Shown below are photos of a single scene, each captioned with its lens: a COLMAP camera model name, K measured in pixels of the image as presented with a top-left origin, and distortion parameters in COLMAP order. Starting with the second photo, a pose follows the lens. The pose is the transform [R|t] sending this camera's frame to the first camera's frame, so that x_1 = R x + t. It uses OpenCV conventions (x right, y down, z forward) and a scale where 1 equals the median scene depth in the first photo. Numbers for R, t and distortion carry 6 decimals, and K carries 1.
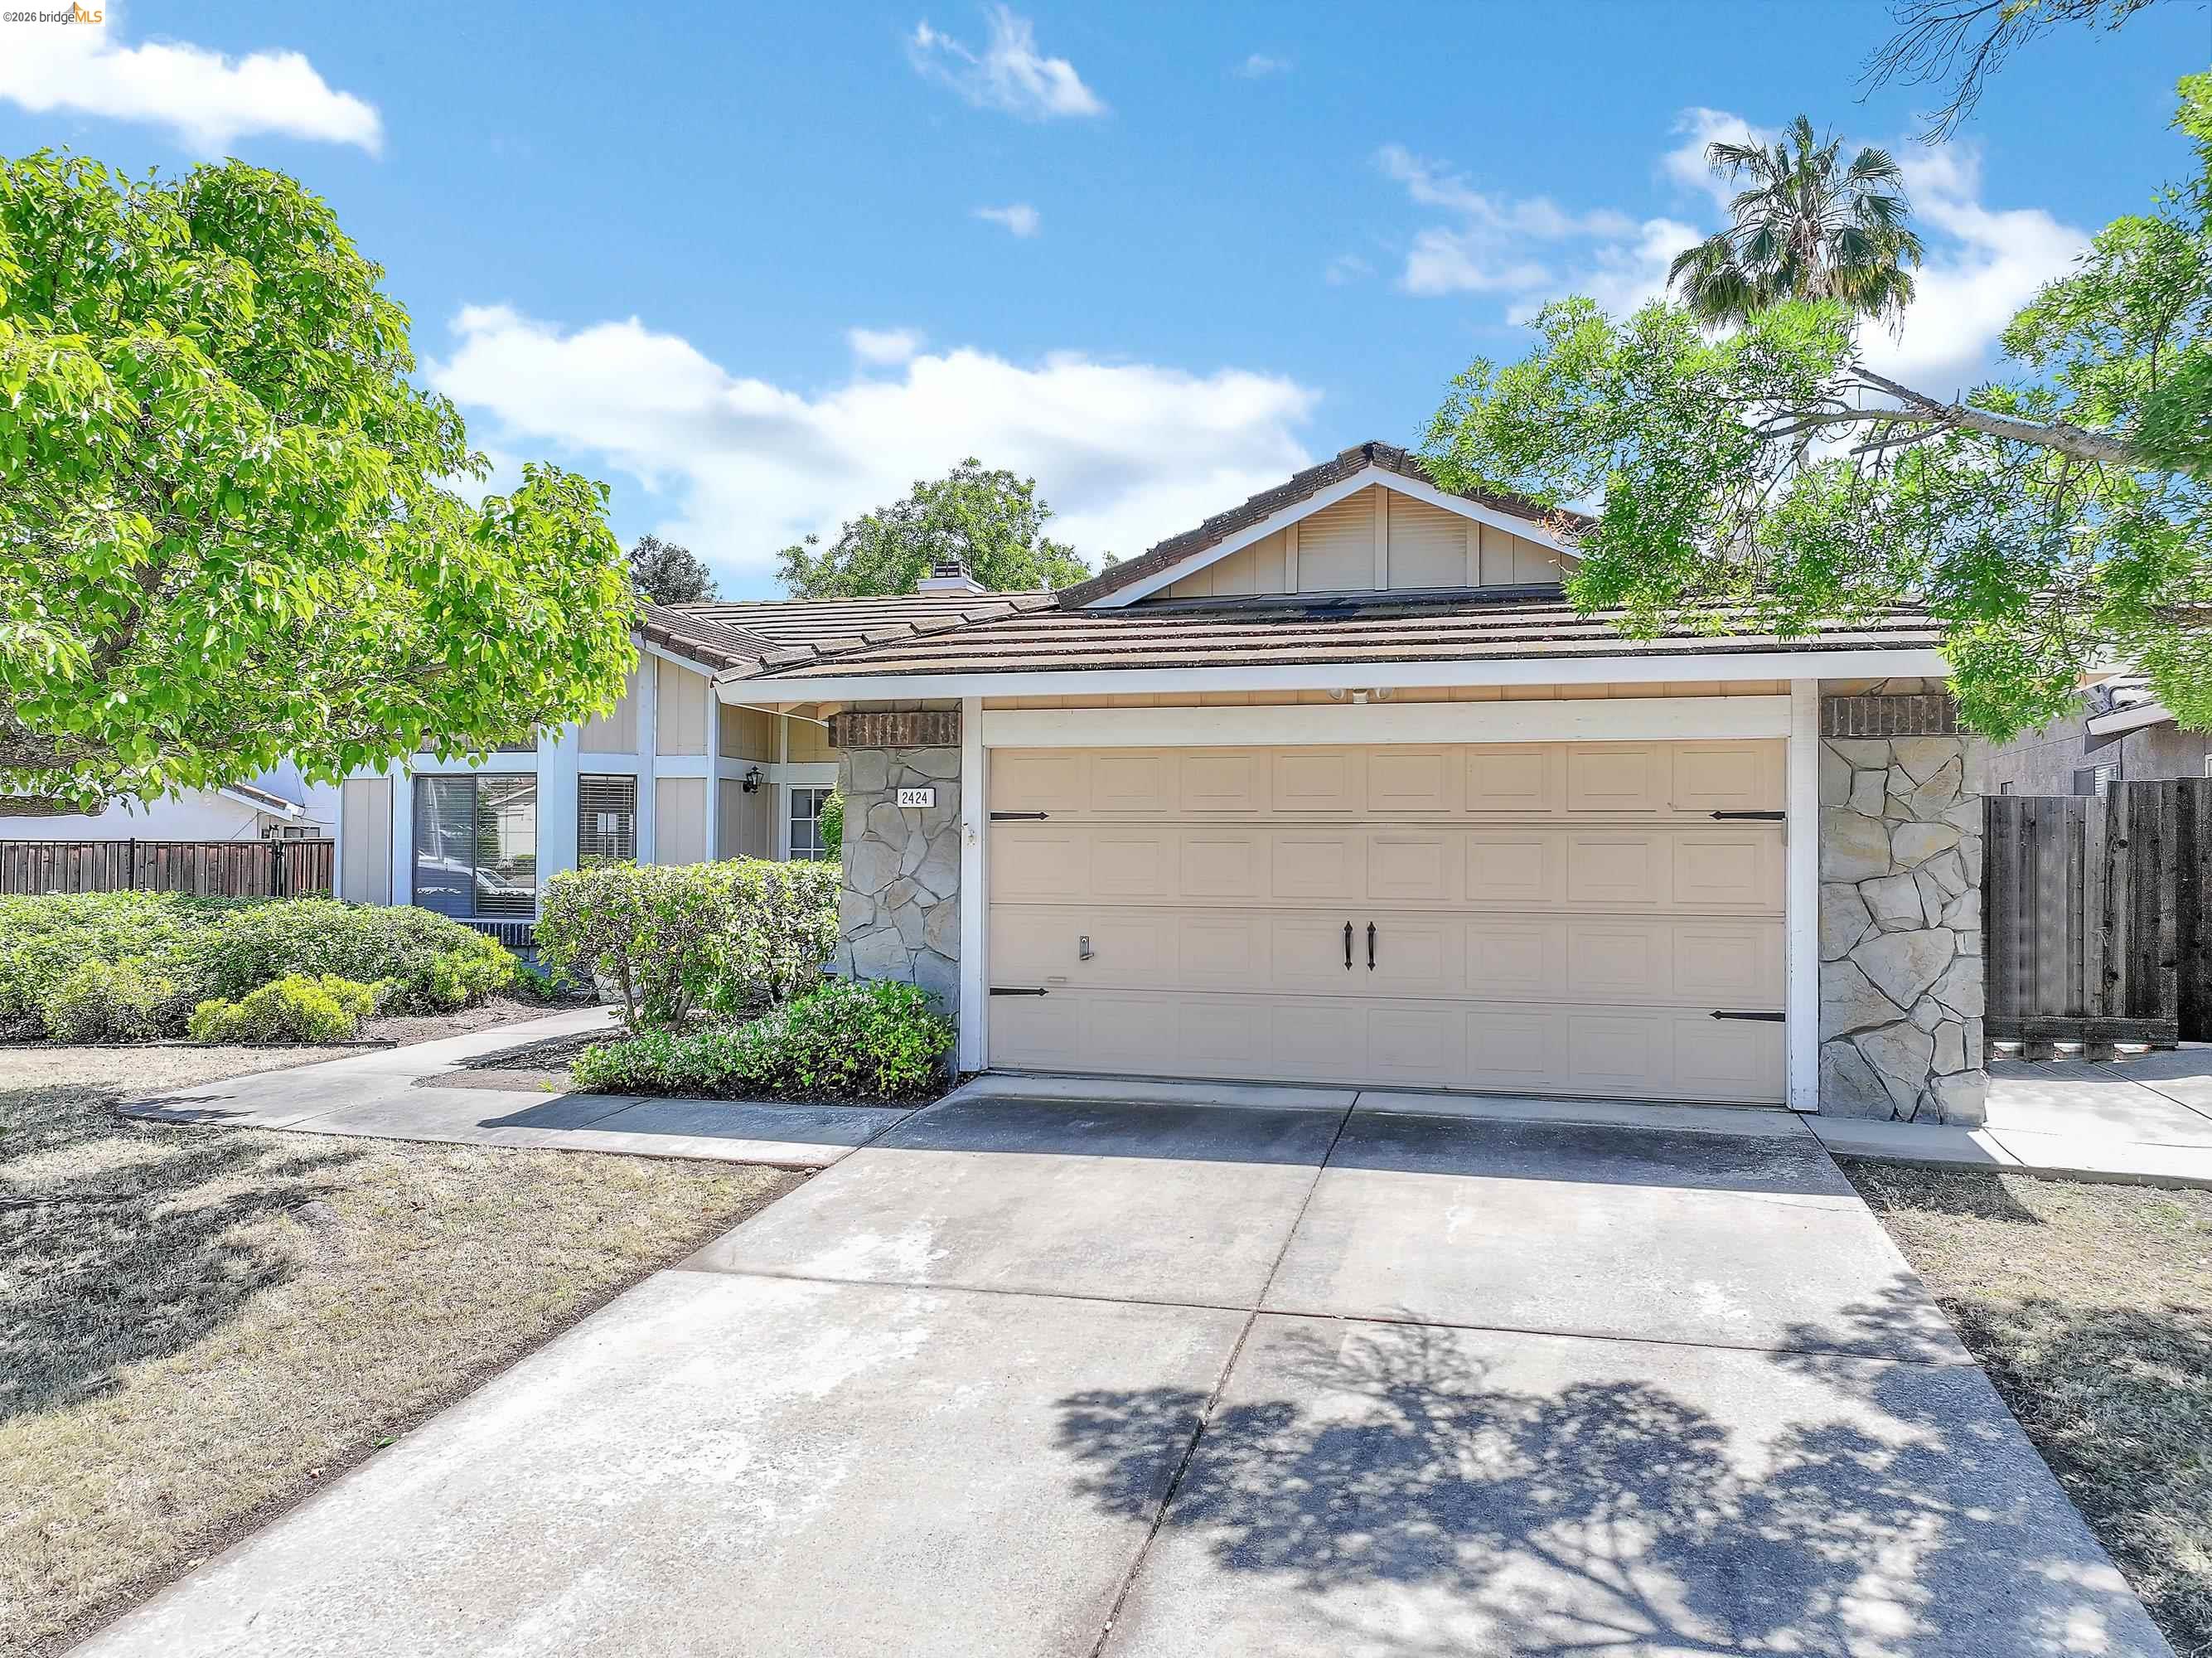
lens RADIAL K [[1559.9, 0, 1106.0], [0, 1559.9, 829.0], [0, 0, 1]] dist [-0.011454, 0.029674]
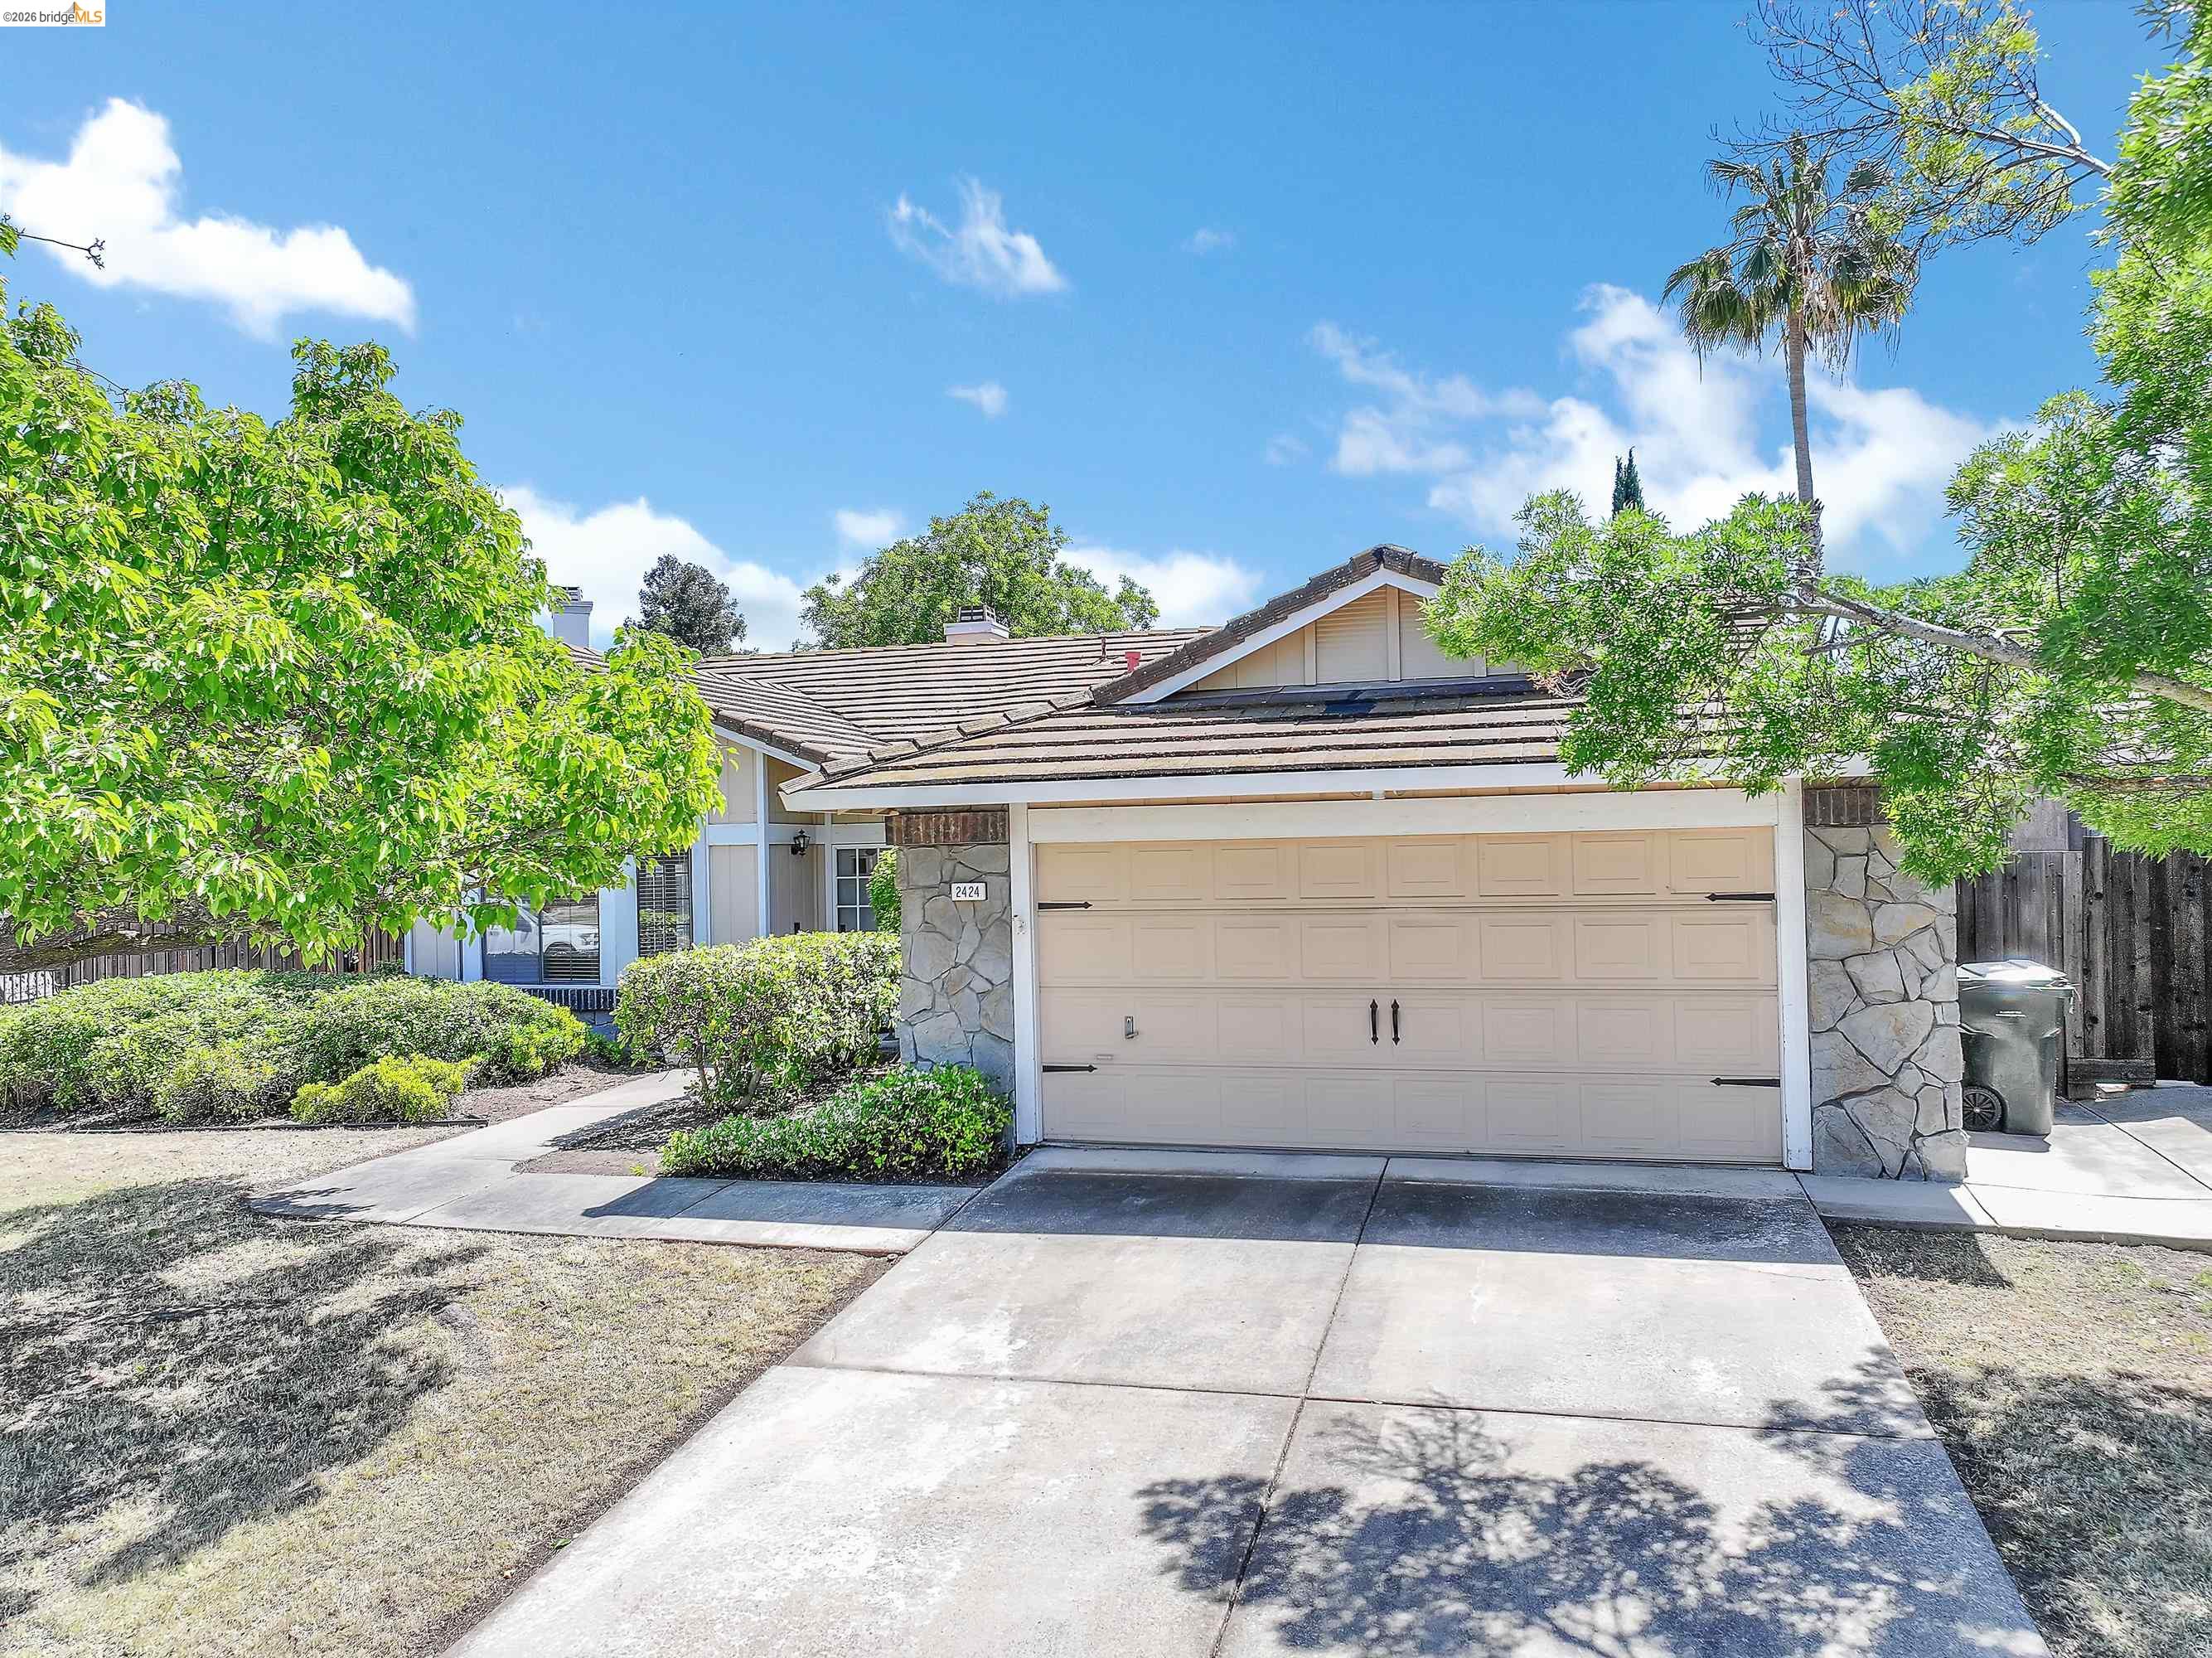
lens RADIAL K [[1559.9, 0, 1106.0], [0, 1559.9, 829.0], [0, 0, 1]] dist [-0.011454, 0.029674]
pose [[0.999448, -0.030896, -0.012245, -0.015995], [0.030967, 0.999504, 0.005656, -0.086448], [0.012064, -0.006033, 0.999909, -0.100582]]
